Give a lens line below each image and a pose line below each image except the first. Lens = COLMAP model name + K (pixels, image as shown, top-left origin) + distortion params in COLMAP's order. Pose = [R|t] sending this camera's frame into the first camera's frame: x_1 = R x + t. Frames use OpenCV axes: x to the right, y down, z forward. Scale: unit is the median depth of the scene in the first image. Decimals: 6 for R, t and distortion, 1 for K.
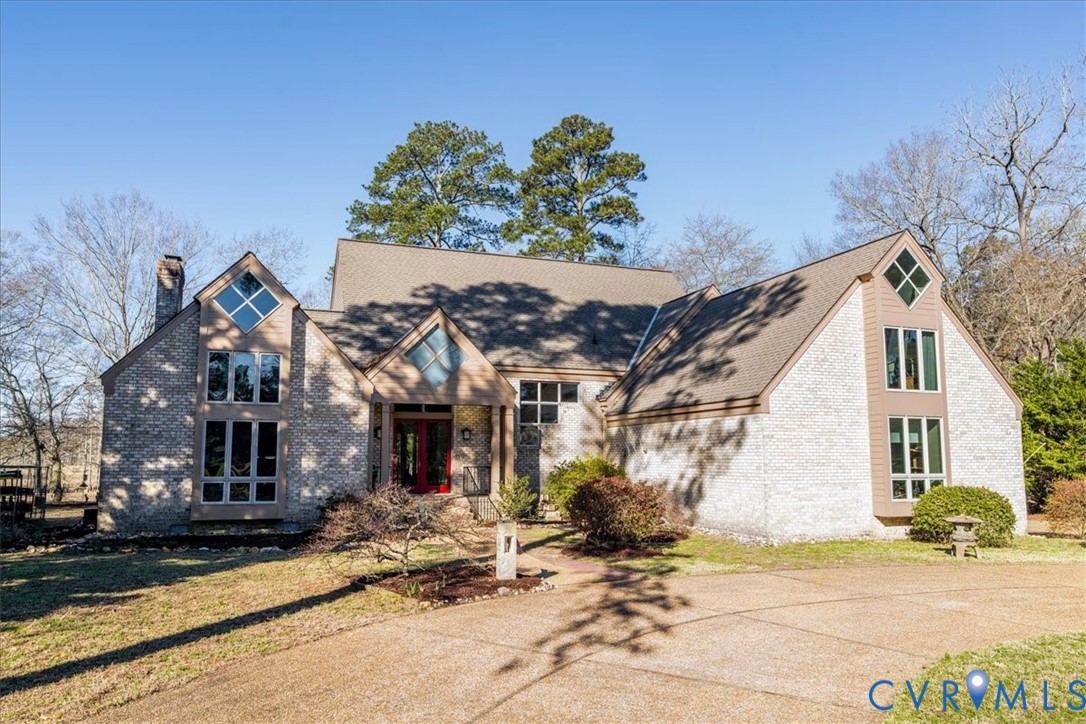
lens RADIAL K [[742.0, 0, 532.3], [0, 742.0, 366.1], [0, 0, 1]] dist [-0.017288, -0.009771]
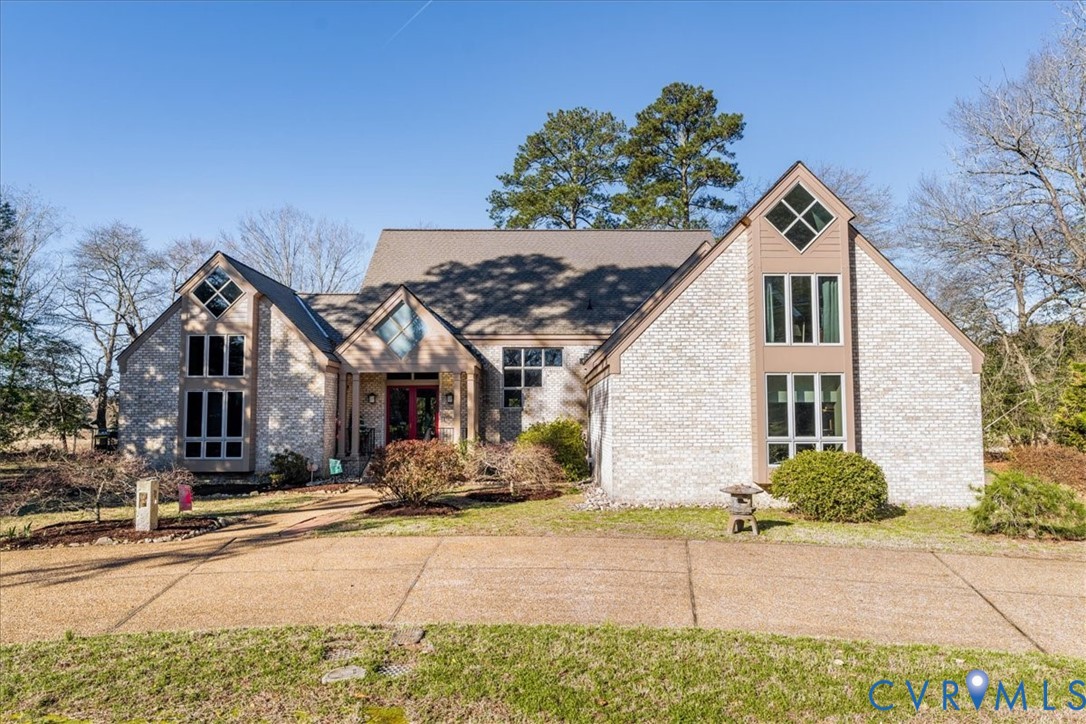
lens RADIAL K [[671.5, 0, 561.6], [0, 671.5, 364.2], [0, 0, 1]] dist [-0.022725, 0.016851]
pose [[0.948656, -0.030868, -0.314801, 0.468938], [0.045730, 0.998155, 0.039933, 0.011385], [0.312988, -0.052279, 0.948317, 0.132796]]
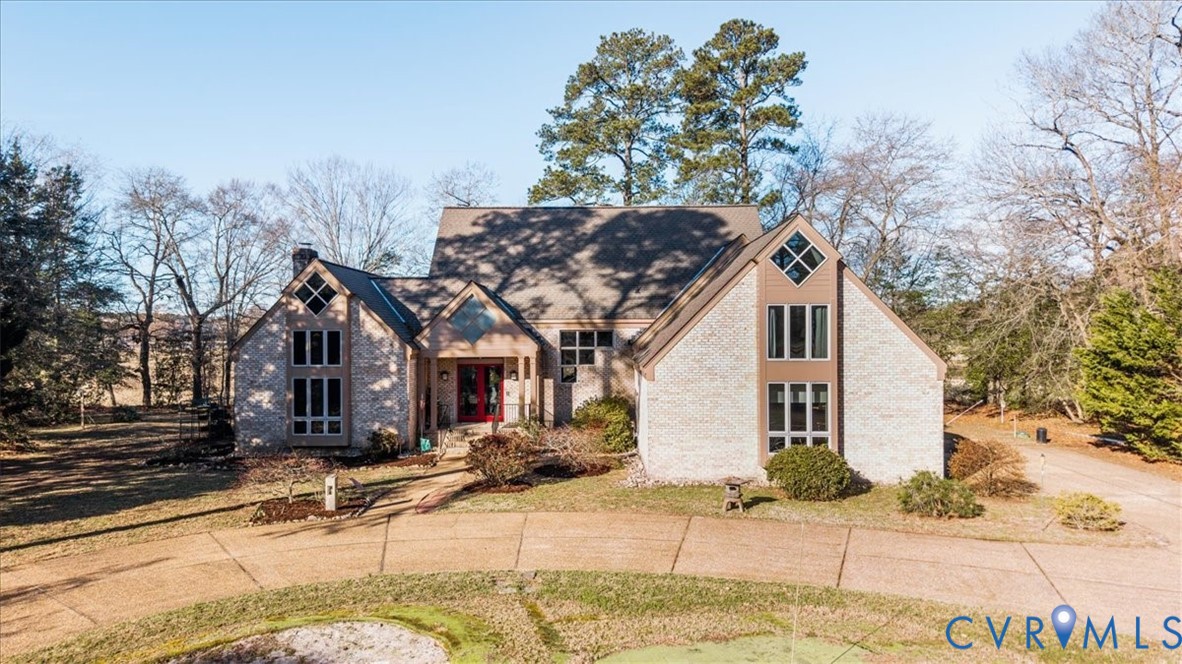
lens RADIAL K [[804.0, 0, 595.3], [0, 804.0, 326.3], [0, 0, 1]] dist [0.030328, -0.012200]
pose [[0.938606, -0.008911, -0.344877, 0.619802], [0.050107, 0.992587, 0.110725, -0.162258], [0.341334, -0.121208, 0.932094, -0.247967]]
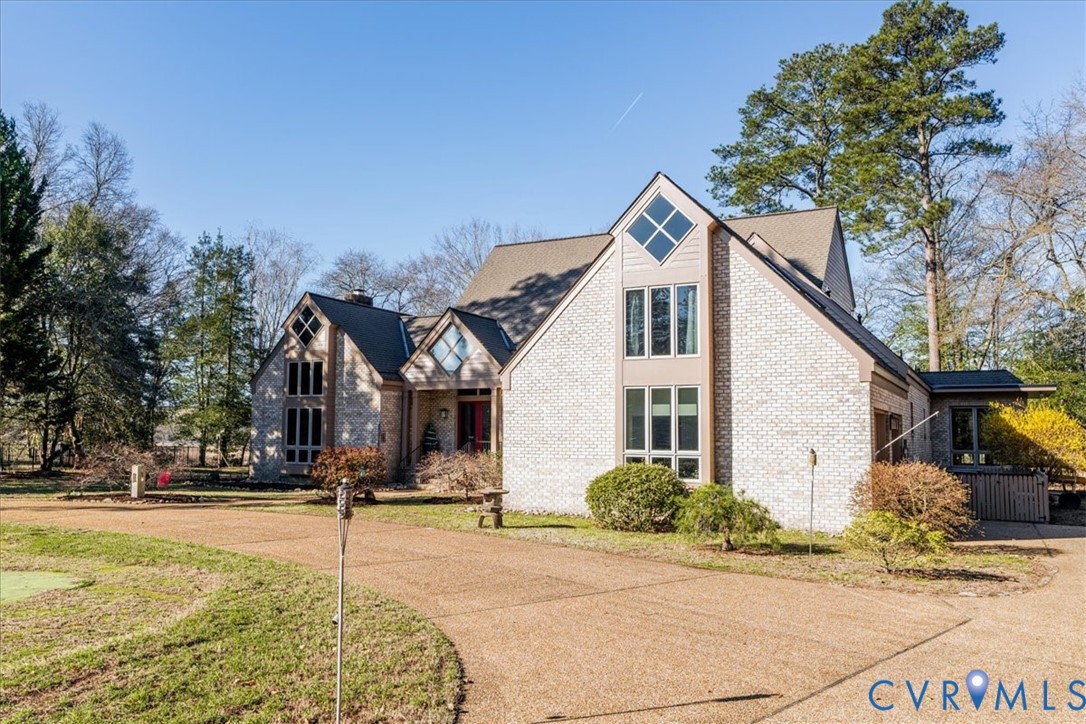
lens RADIAL K [[868.4, 0, 525.8], [0, 868.4, 350.7], [0, 0, 1]] dist [-0.039245, 0.034765]
pose [[0.662229, -0.071307, -0.745901, 1.124547], [0.087772, 0.995991, -0.017289, 0.028480], [0.744143, -0.054021, 0.665832, 0.180194]]
